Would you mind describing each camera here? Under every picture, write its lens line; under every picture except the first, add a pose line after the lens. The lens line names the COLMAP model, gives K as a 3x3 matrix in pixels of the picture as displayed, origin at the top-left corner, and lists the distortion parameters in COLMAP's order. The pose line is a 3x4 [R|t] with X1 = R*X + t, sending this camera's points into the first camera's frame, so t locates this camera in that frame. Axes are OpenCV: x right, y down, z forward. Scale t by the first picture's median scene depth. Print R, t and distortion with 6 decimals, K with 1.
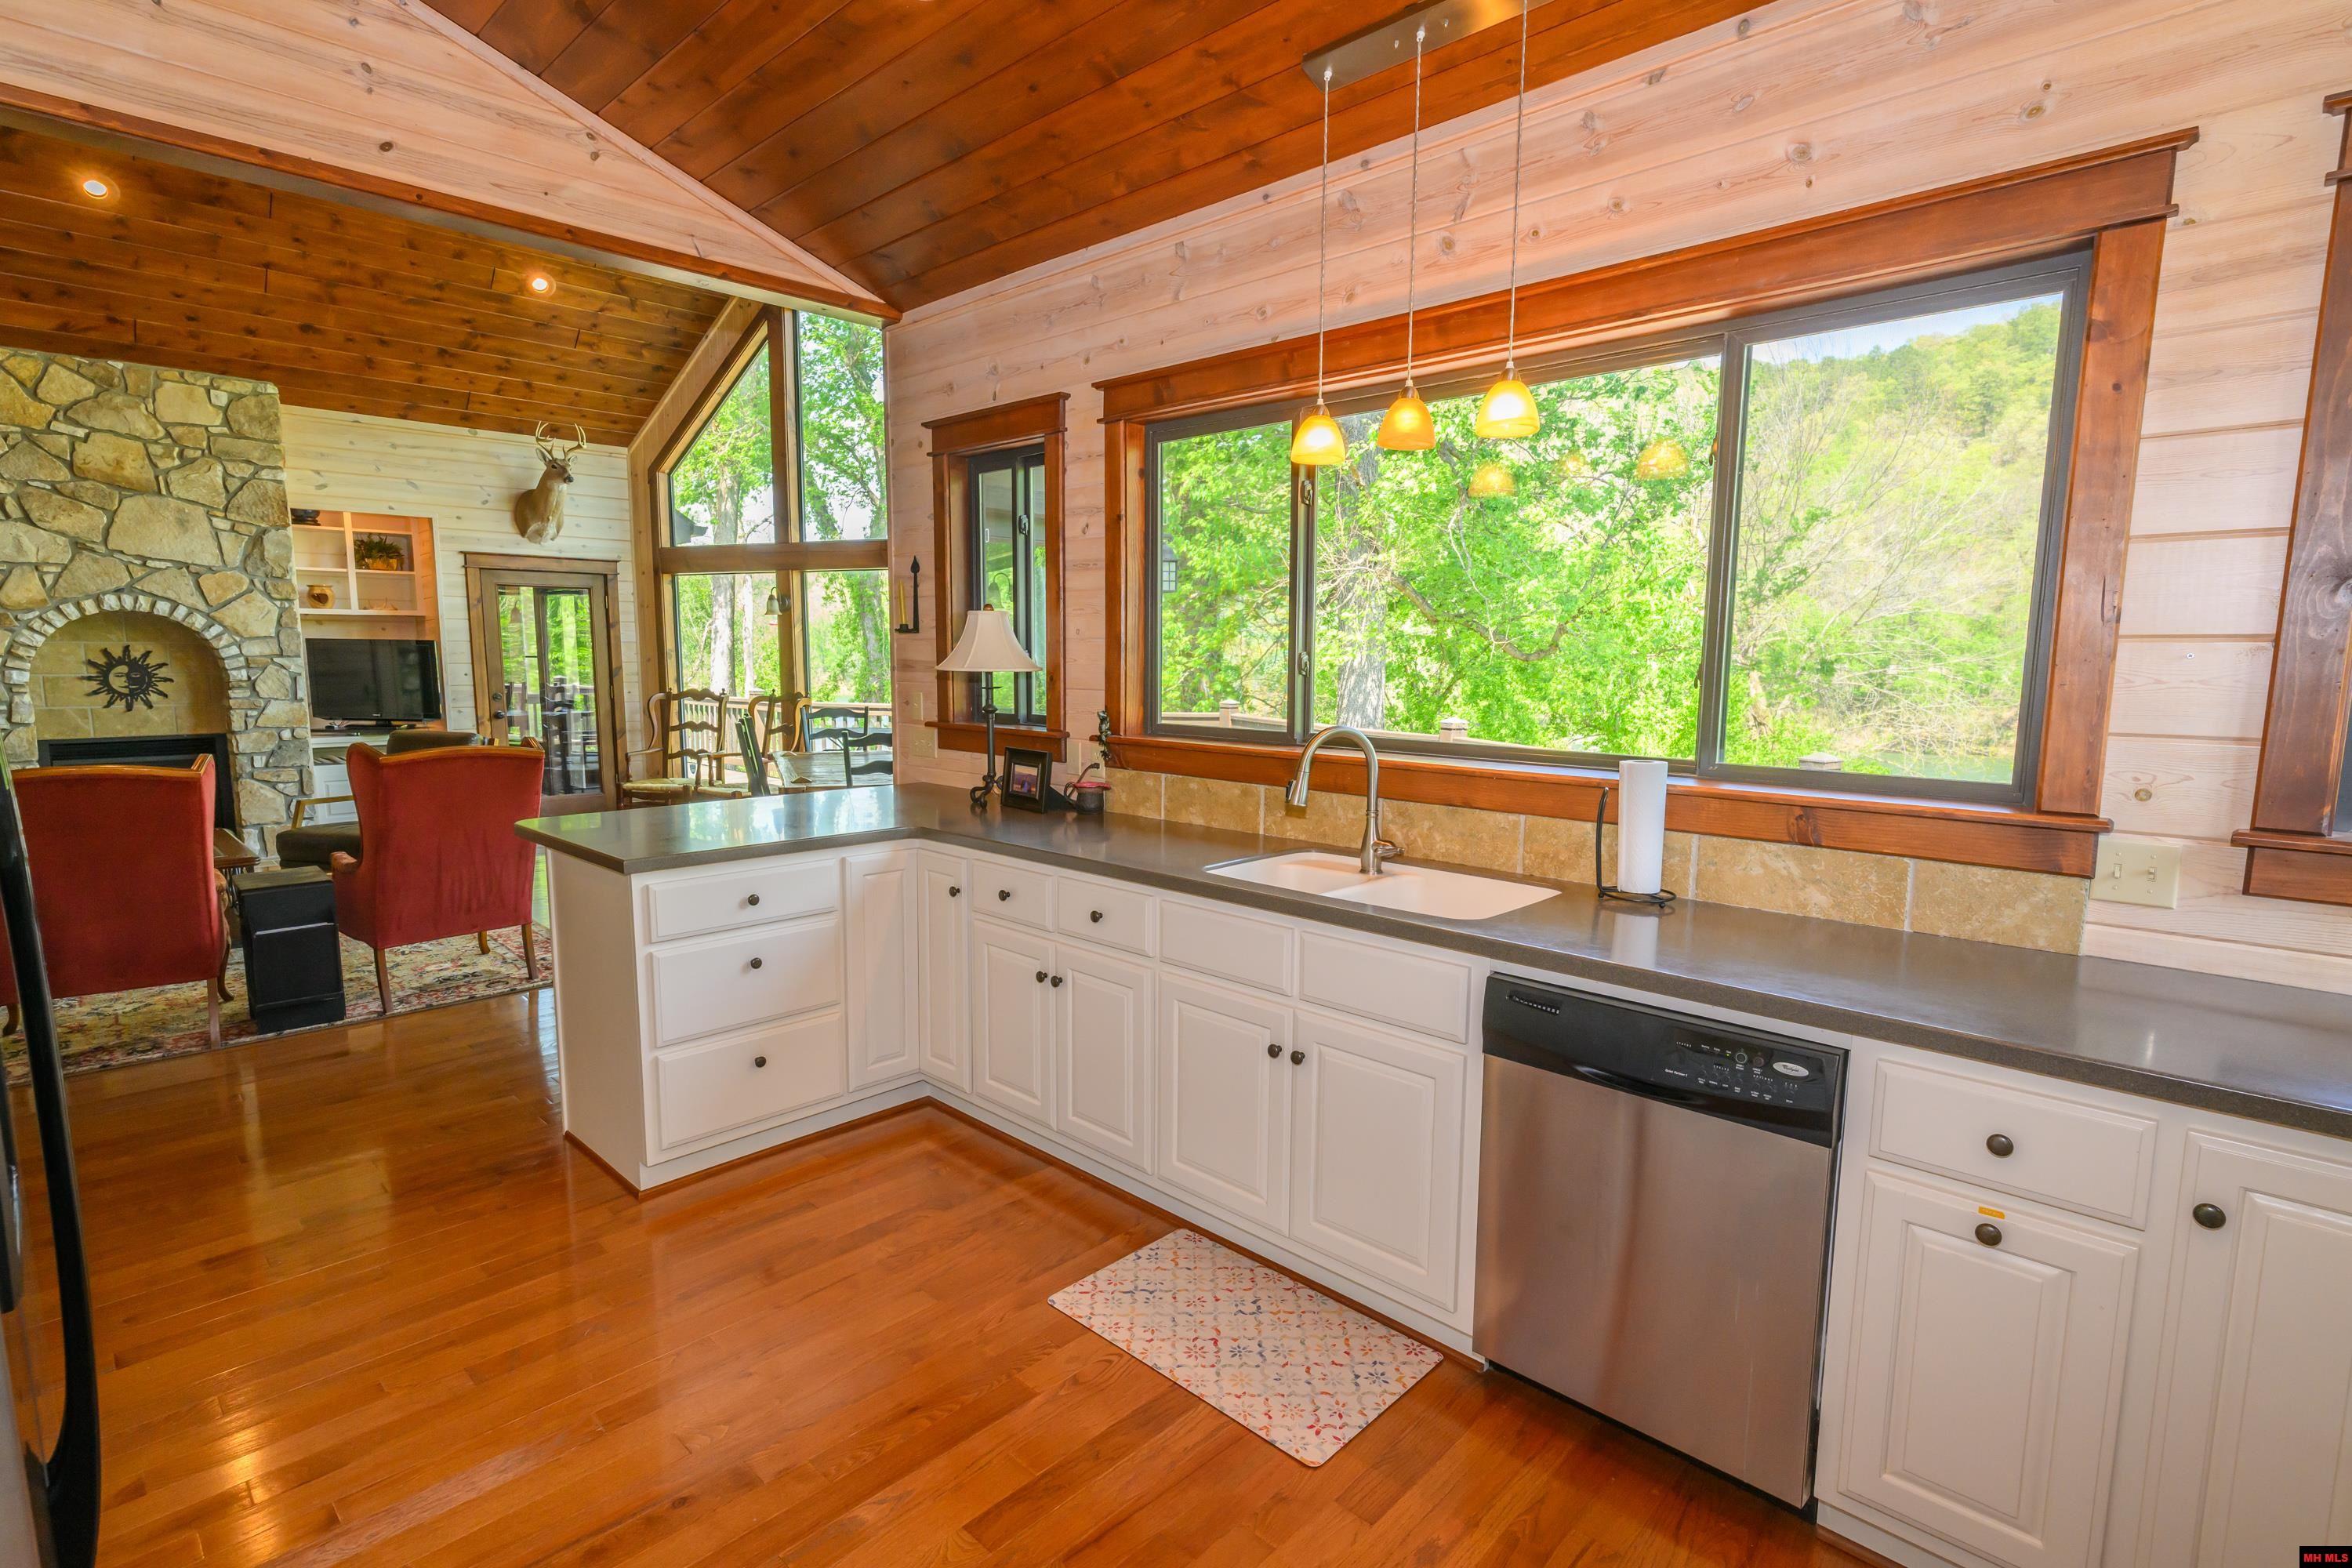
lens RADIAL K [[1116.8, 0, 1157.7], [0, 1116.8, 787.8], [0, 0, 1]] dist [-0.000623, 0.001525]
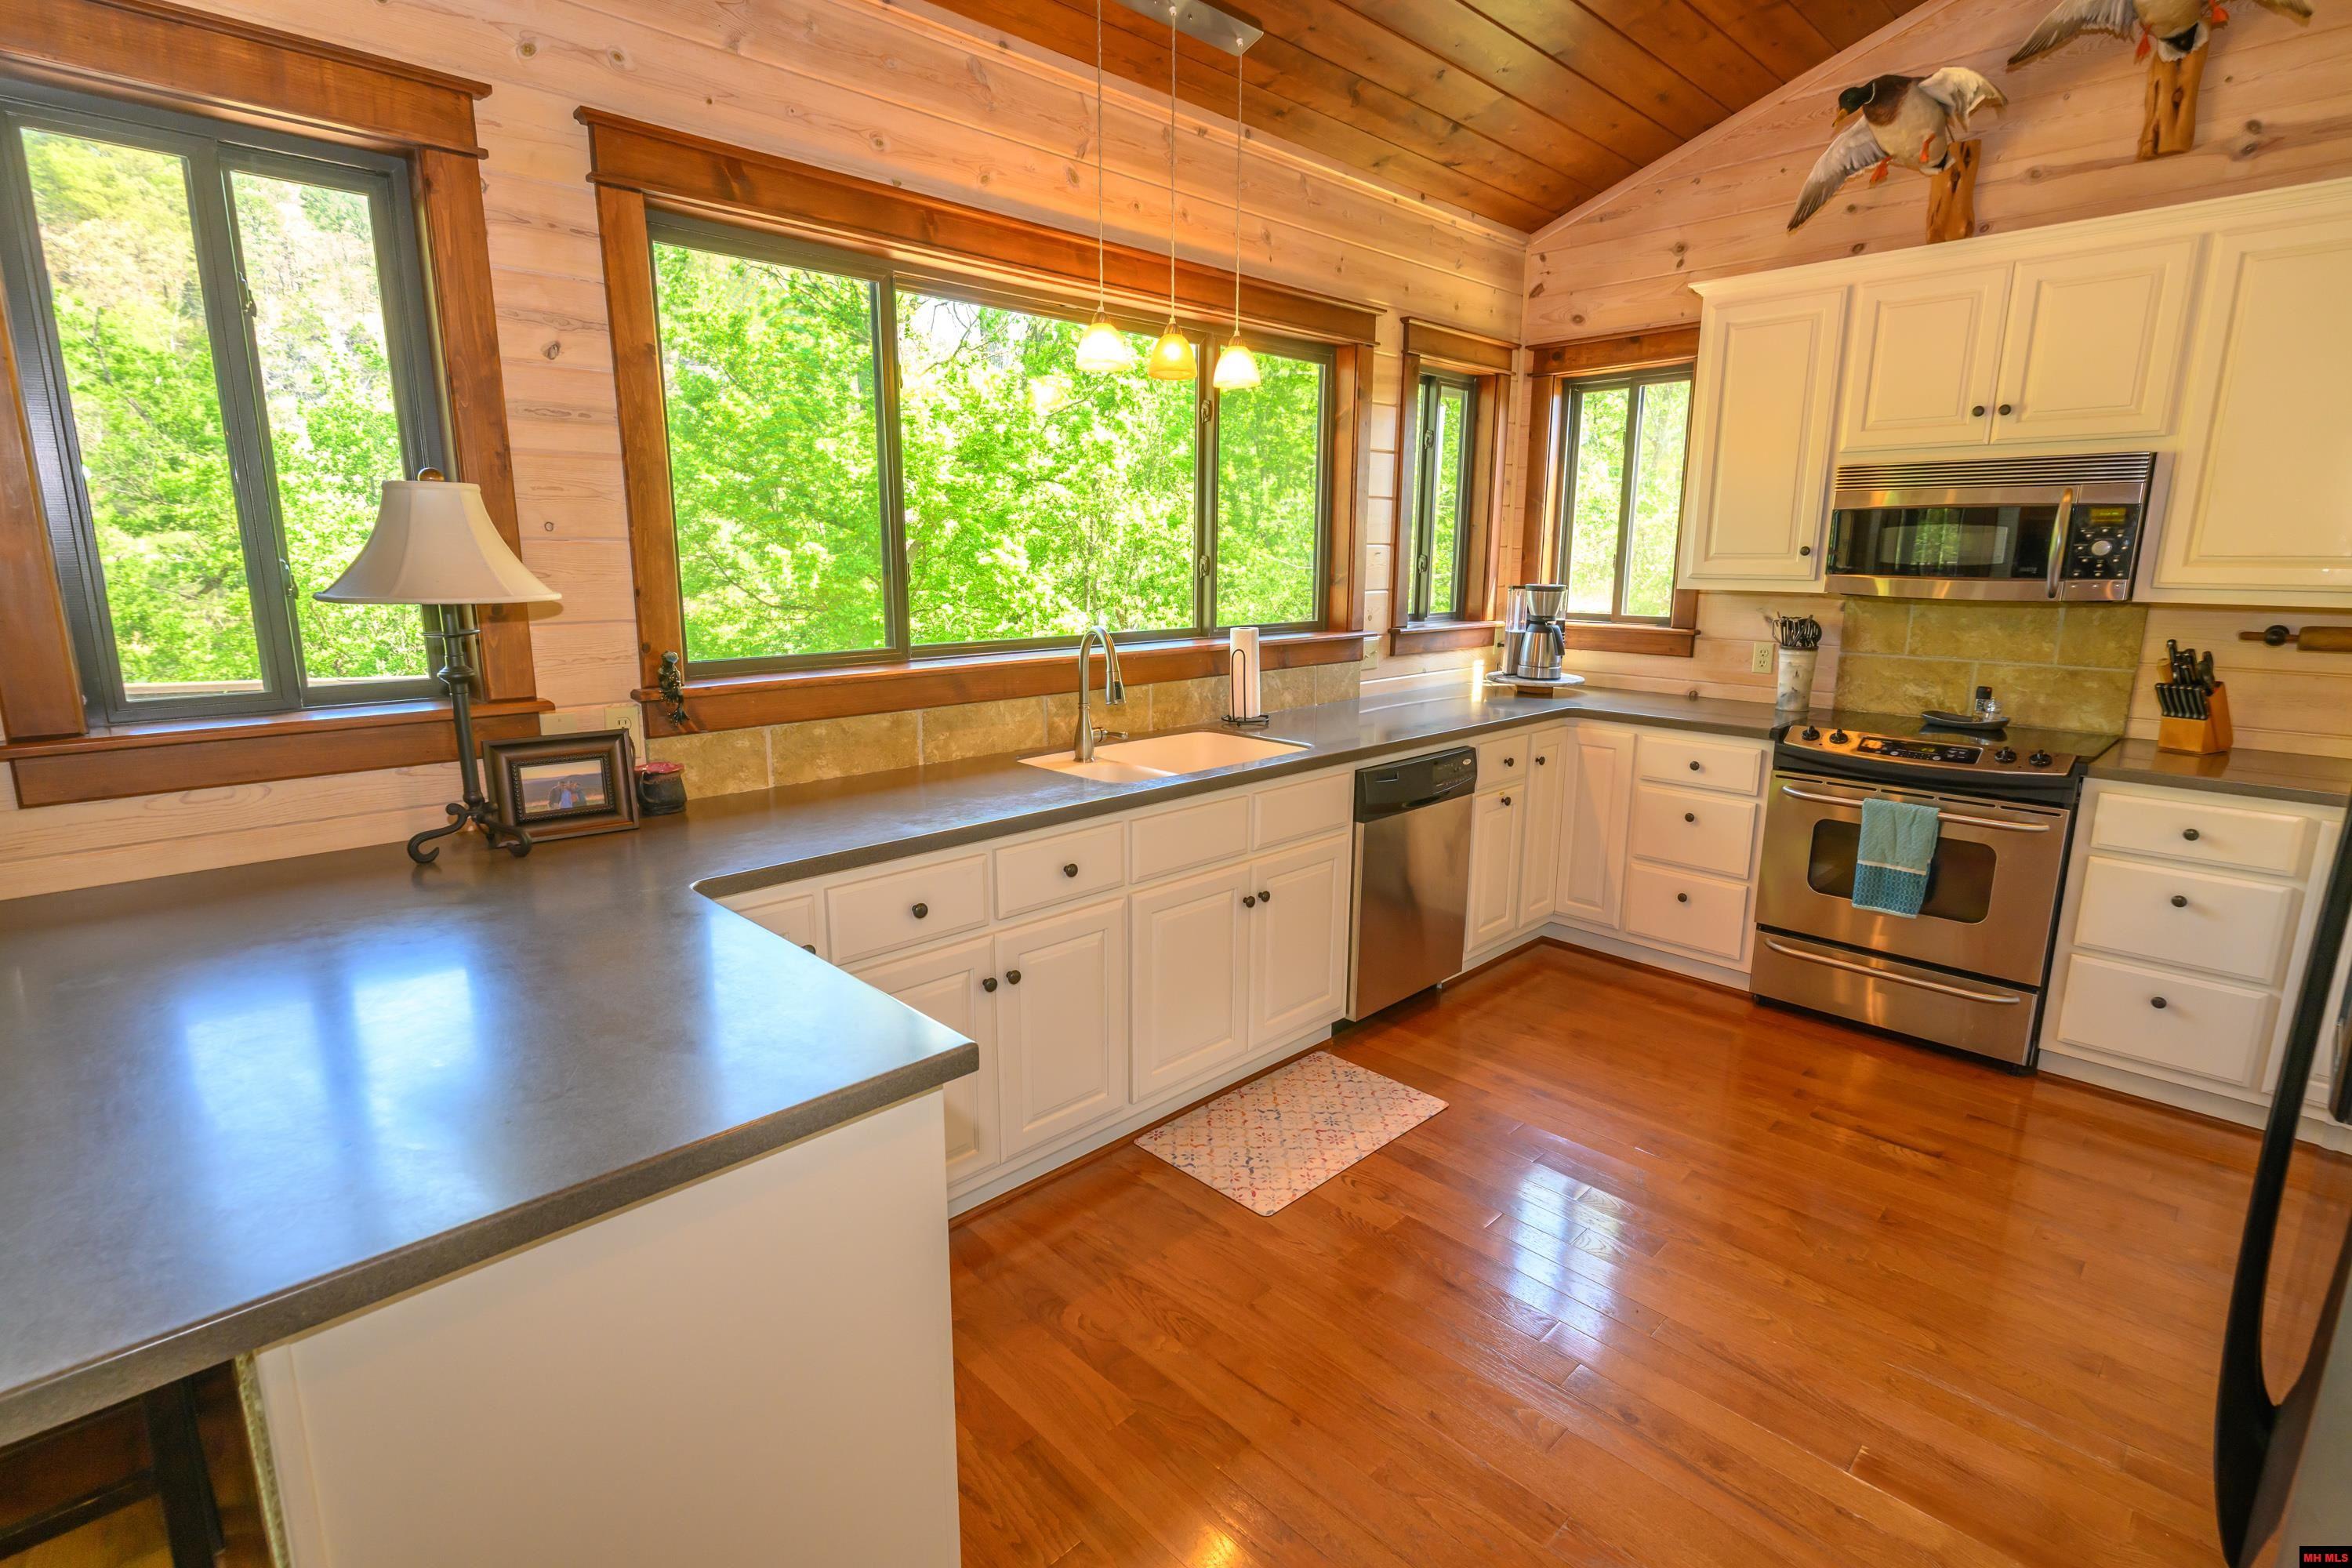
lens RADIAL K [[1116.8, 0, 1170.8], [0, 1116.8, 773.3], [0, 0, 1]] dist [-0.000623, 0.001525]
pose [[0.039095, -0.200426, 0.978928, -0.986997], [0.124787, 0.972987, 0.194226, -0.127369], [-0.991413, 0.114565, 0.063050, 0.965771]]
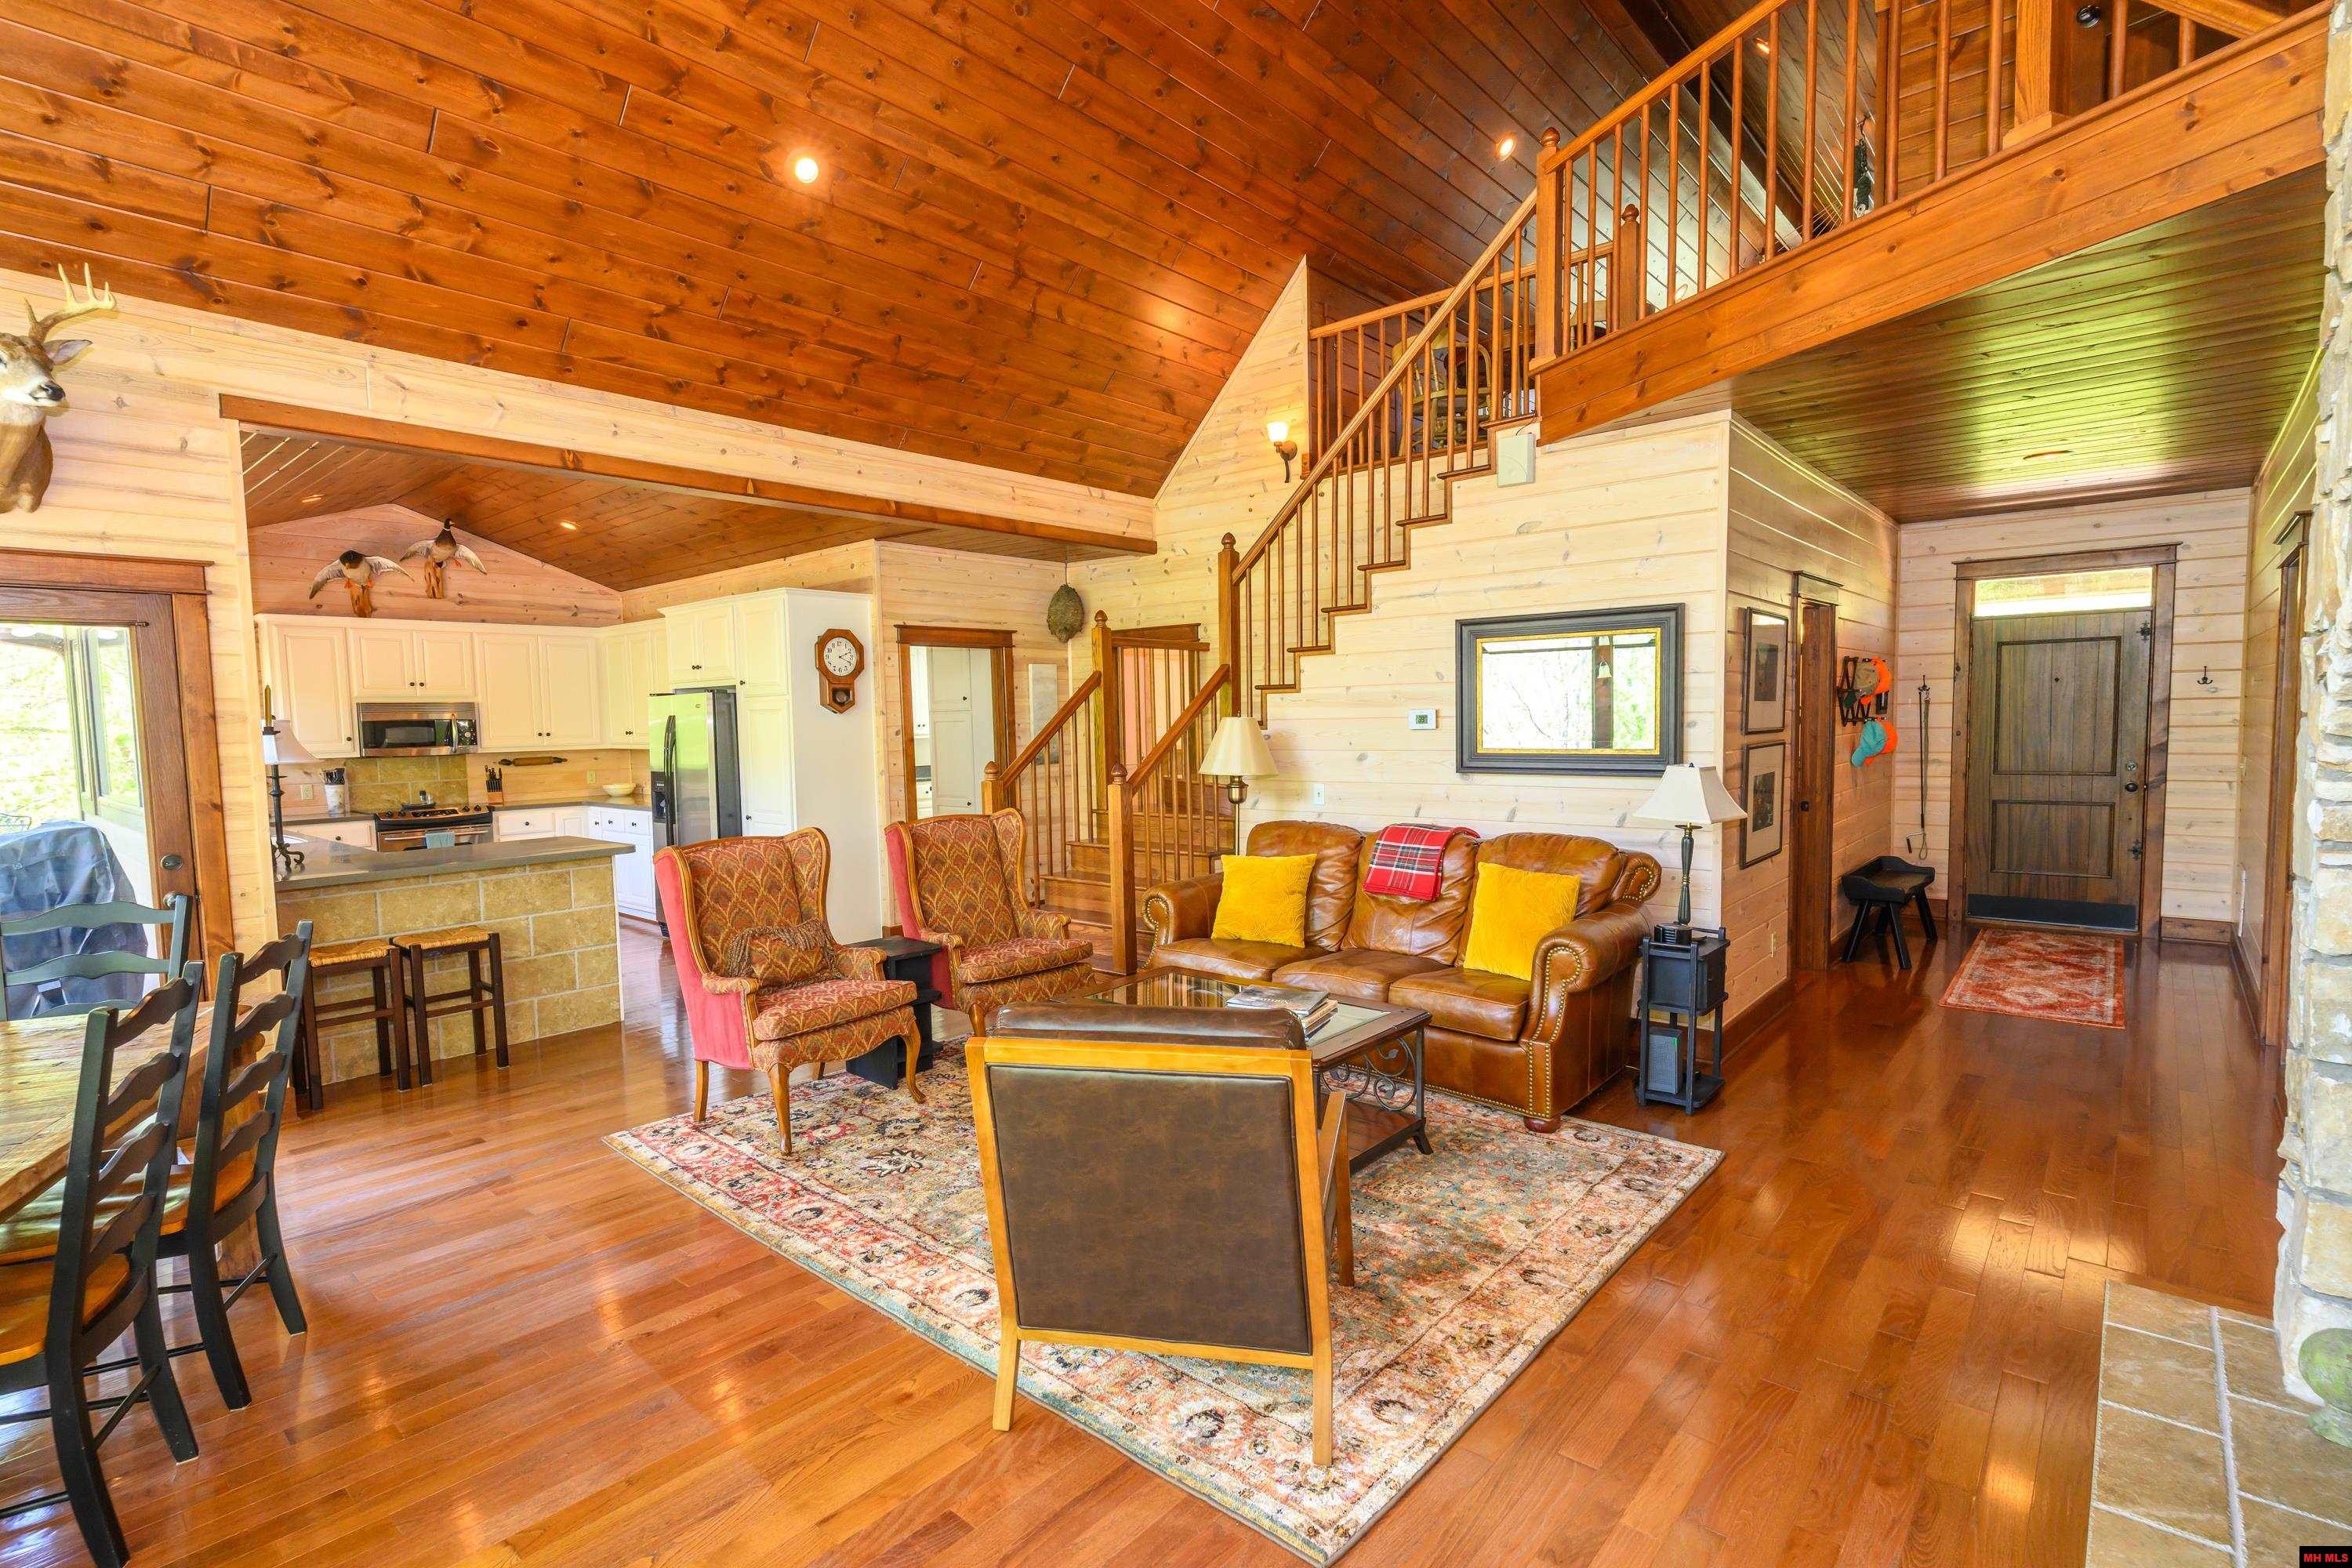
lens RADIAL K [[1116.8, 0, 1176.4], [0, 1116.8, 794.3], [0, 0, 1]] dist [-0.000623, 0.001525]
pose [[-0.998613, 0.023032, -0.047353, -1.719512], [0.013307, 0.980461, 0.196264, -0.468657], [0.050948, 0.195362, -0.979407, 3.518194]]
